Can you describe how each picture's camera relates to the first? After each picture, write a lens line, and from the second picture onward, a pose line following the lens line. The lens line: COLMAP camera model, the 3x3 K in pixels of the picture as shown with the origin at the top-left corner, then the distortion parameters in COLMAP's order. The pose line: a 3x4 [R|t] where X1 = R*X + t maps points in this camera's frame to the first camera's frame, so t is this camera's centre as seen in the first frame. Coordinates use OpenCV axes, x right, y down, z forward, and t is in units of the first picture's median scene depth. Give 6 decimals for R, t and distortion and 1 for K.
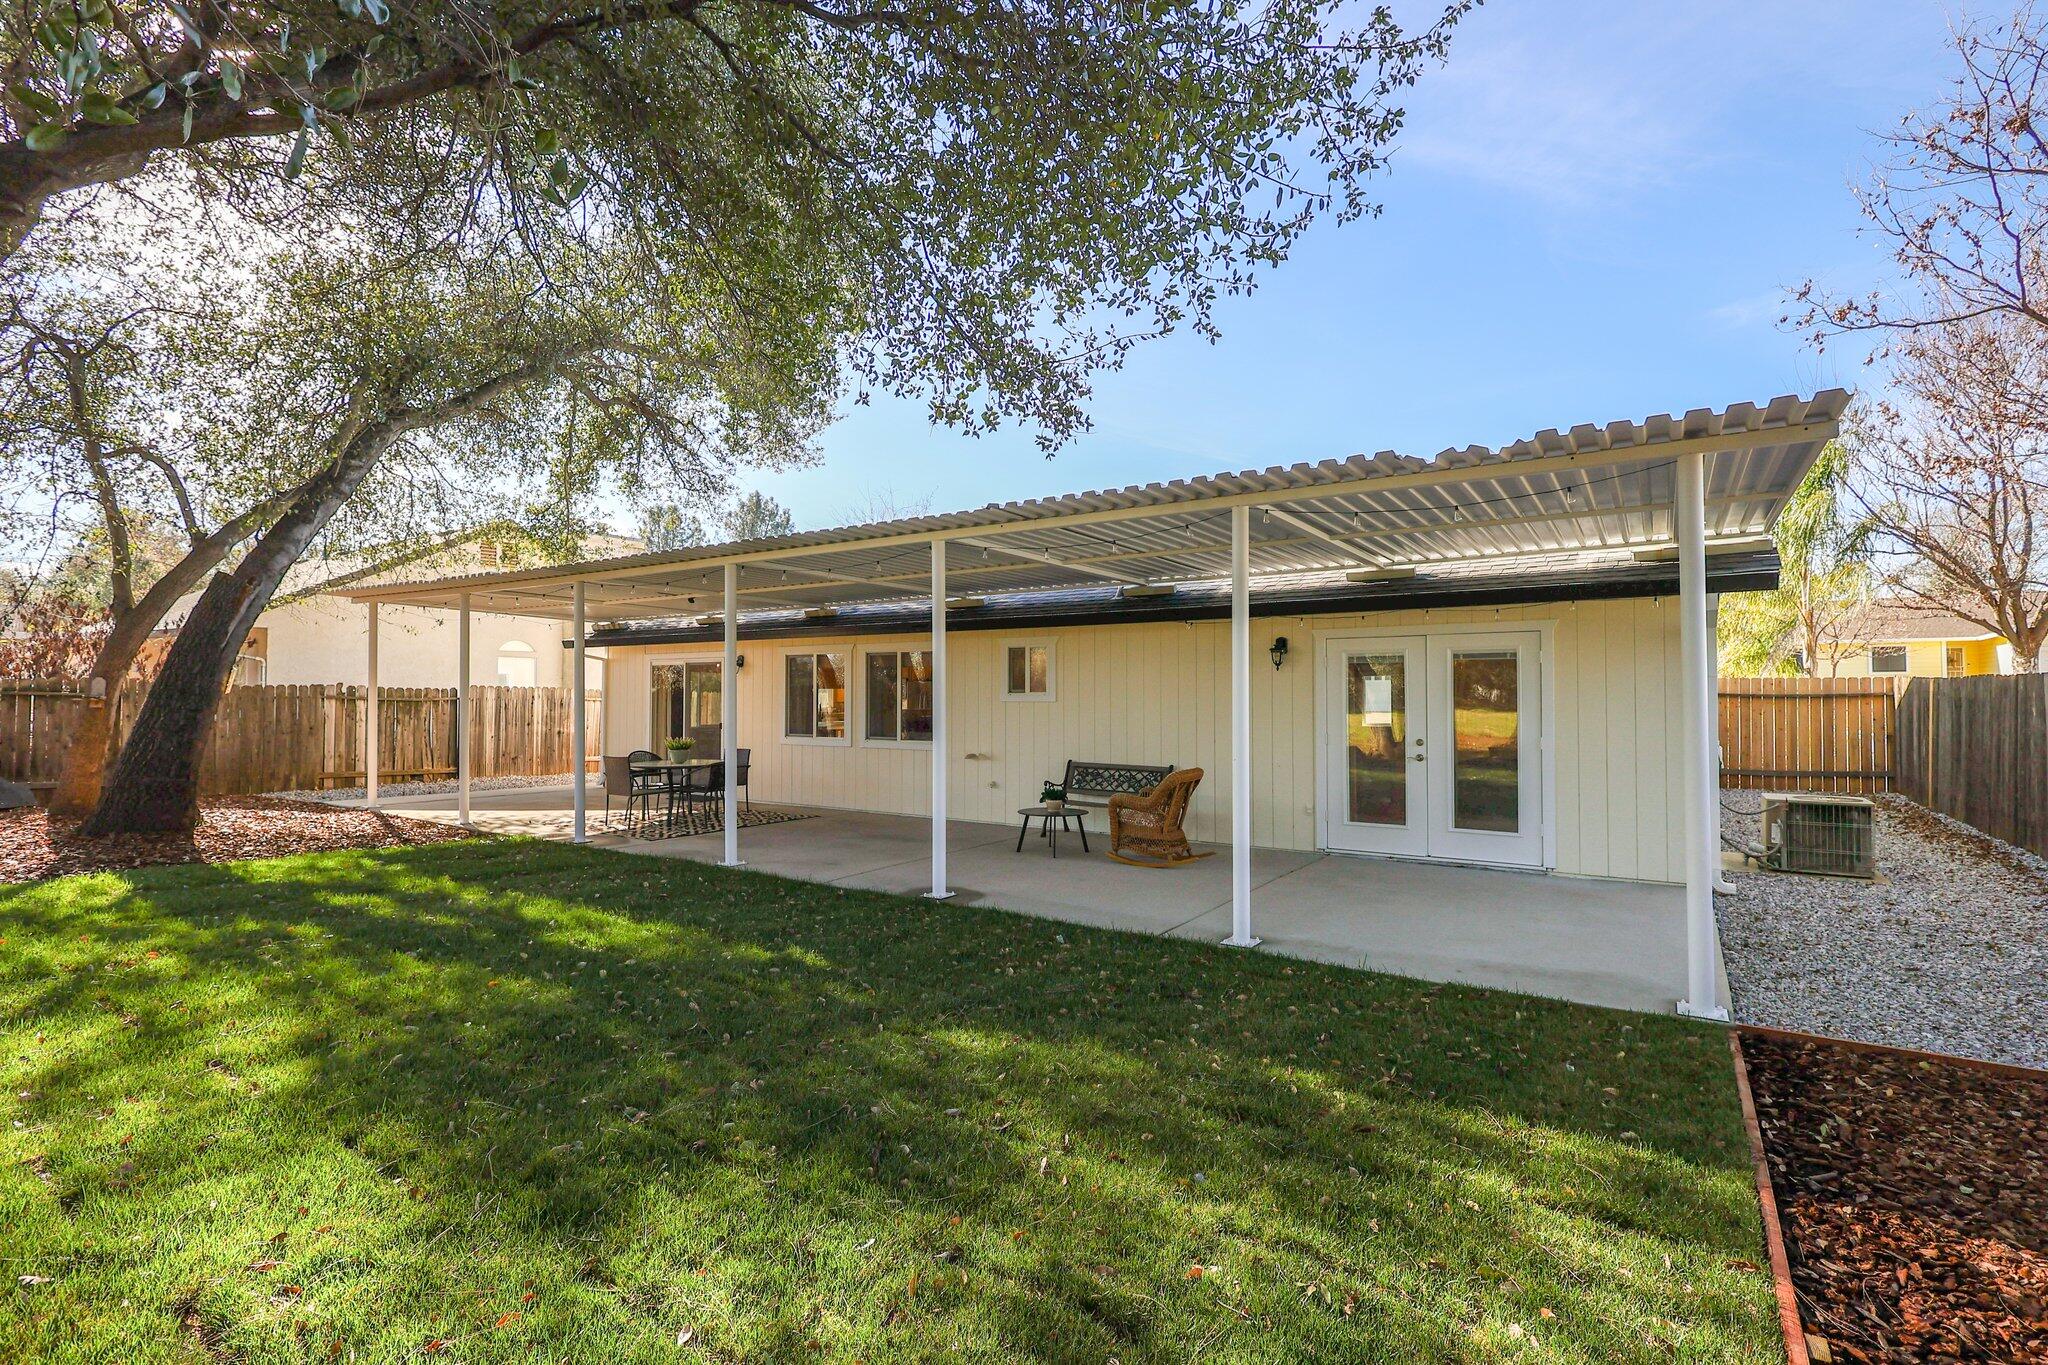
lens RADIAL K [[960.5, 0, 984.6], [0, 960.5, 680.5], [0, 0, 1]] dist [-0.001859, 0.001899]
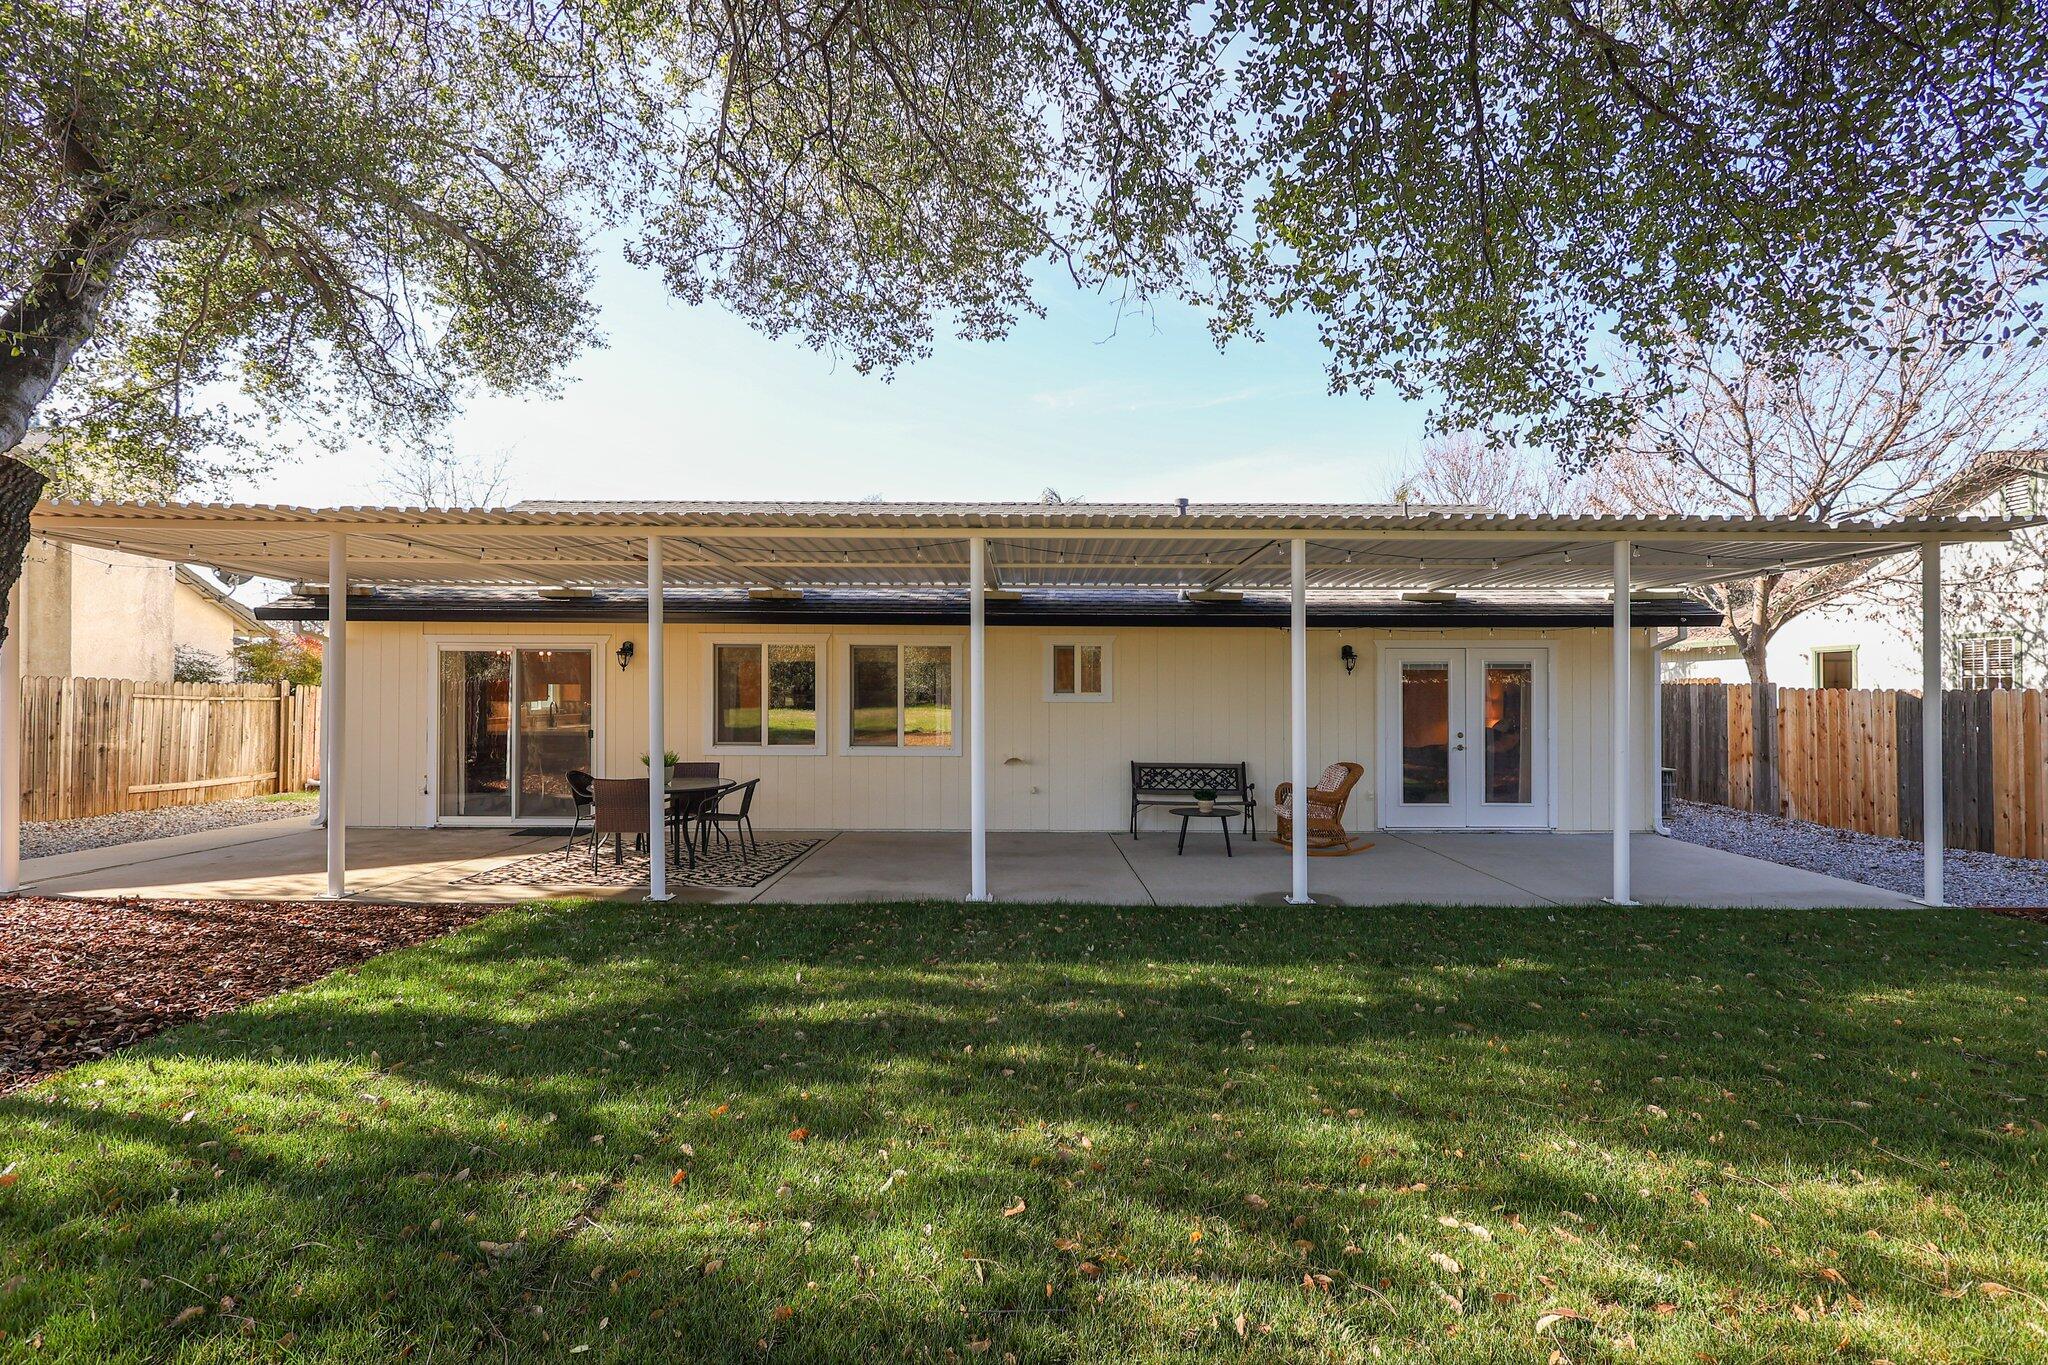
lens RADIAL K [[960.5, 0, 1022.4], [0, 960.5, 684.5], [0, 0, 1]] dist [-0.001859, 0.001899]
pose [[0.817817, 0.015586, 0.575267, -0.550043], [-0.014440, 0.999874, -0.006562, 0.011842], [-0.575297, -0.002941, 0.817939, 0.242521]]
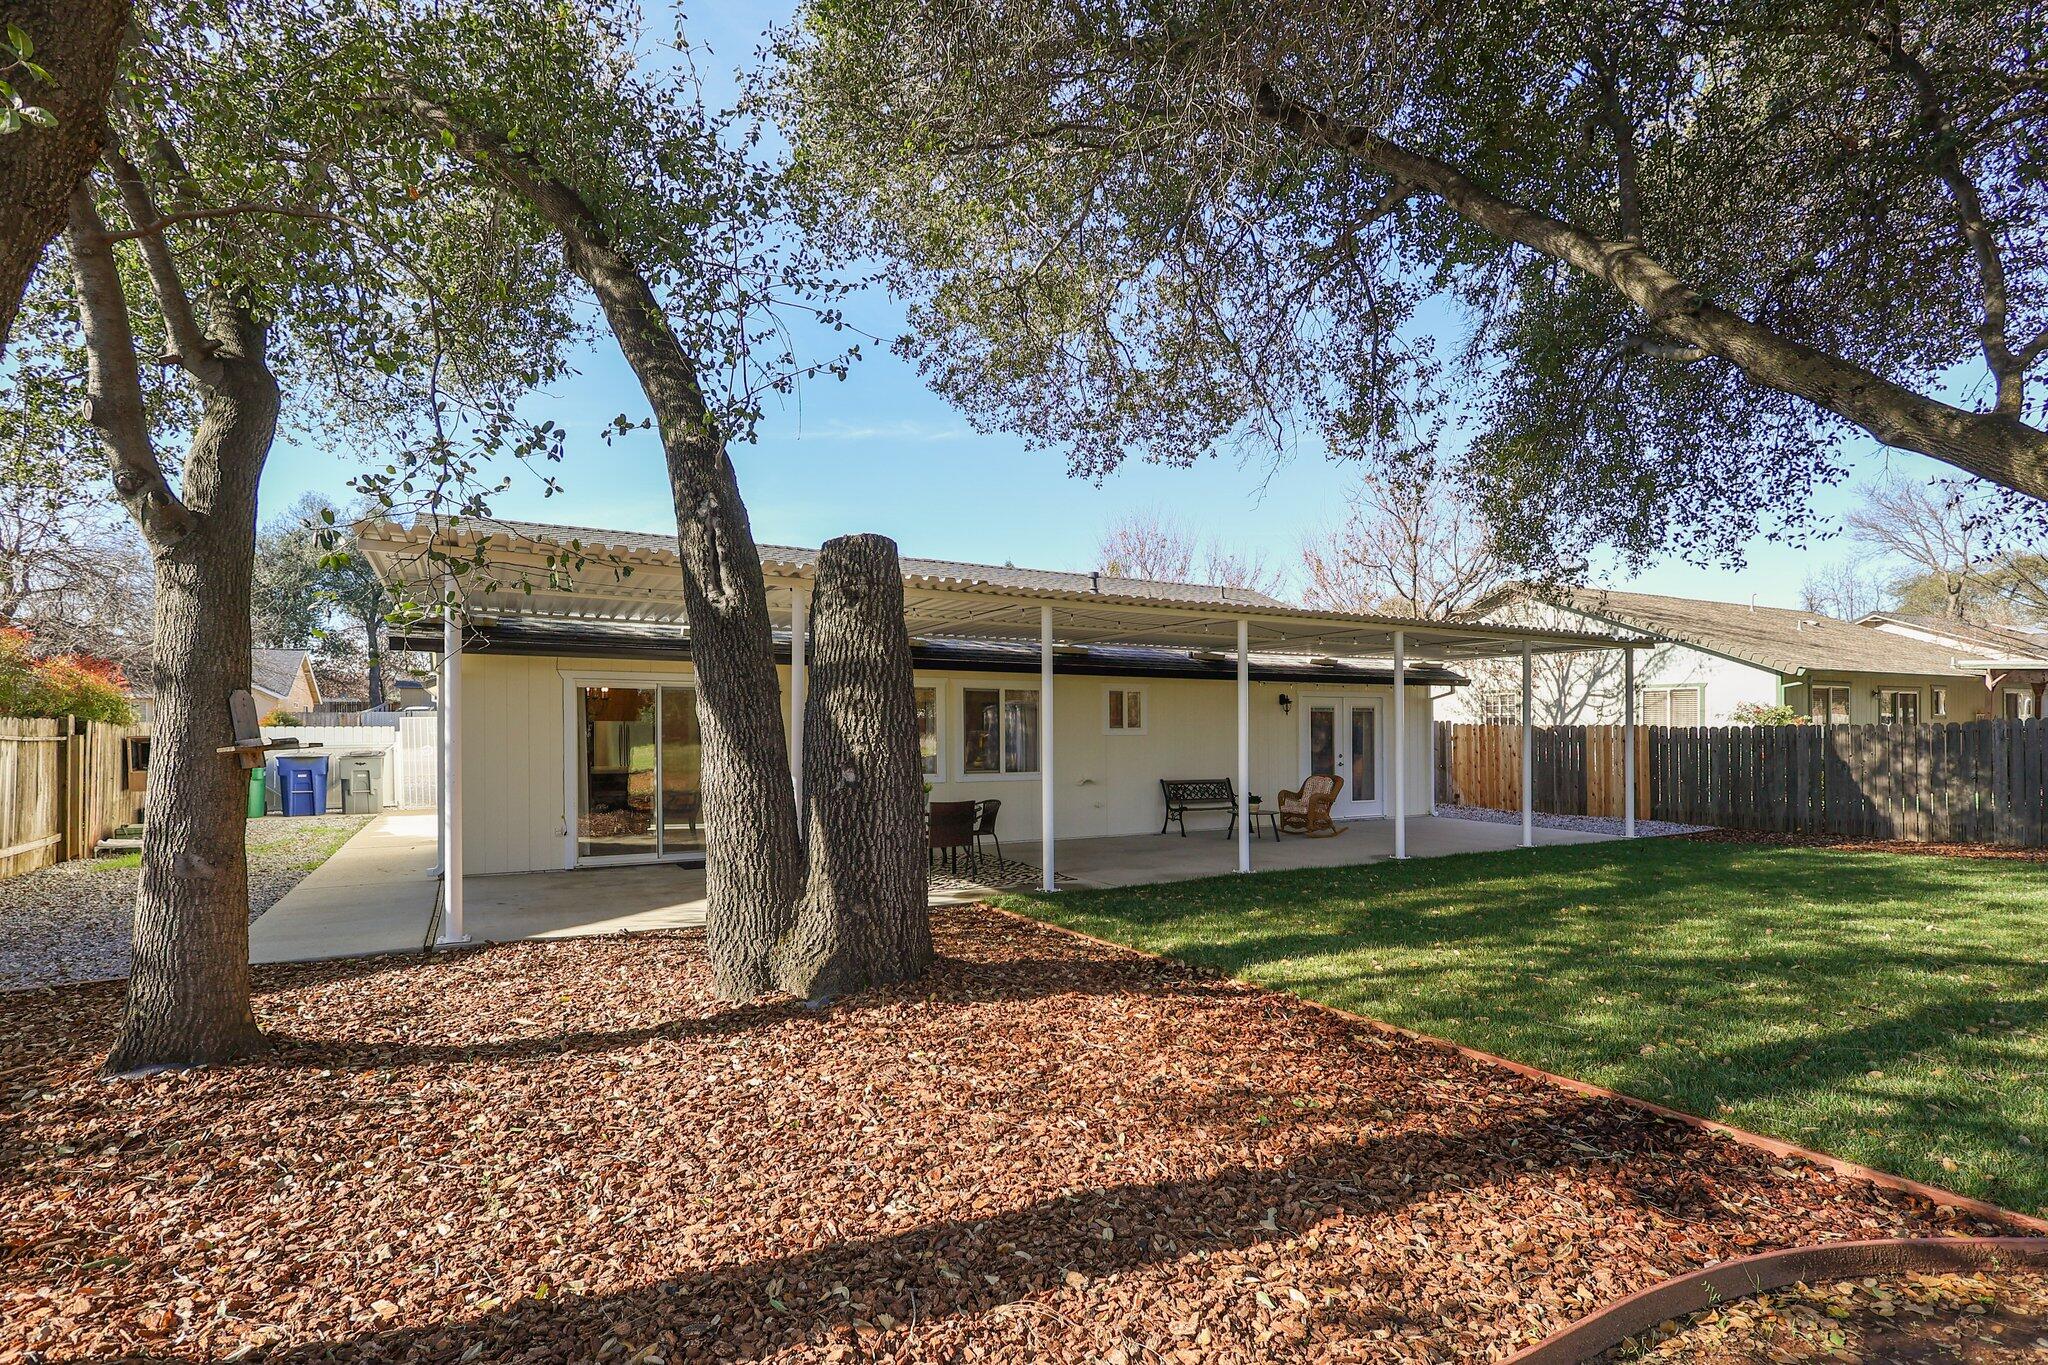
lens RADIAL K [[960.5, 0, 990.2], [0, 960.5, 725.6], [0, 0, 1]] dist [-0.001859, 0.001899]
pose [[0.455581, 0.011246, 0.890123, -1.138267], [-0.011694, 0.999910, -0.006648, 0.019629], [-0.890118, -0.007380, 0.455671, 0.582739]]
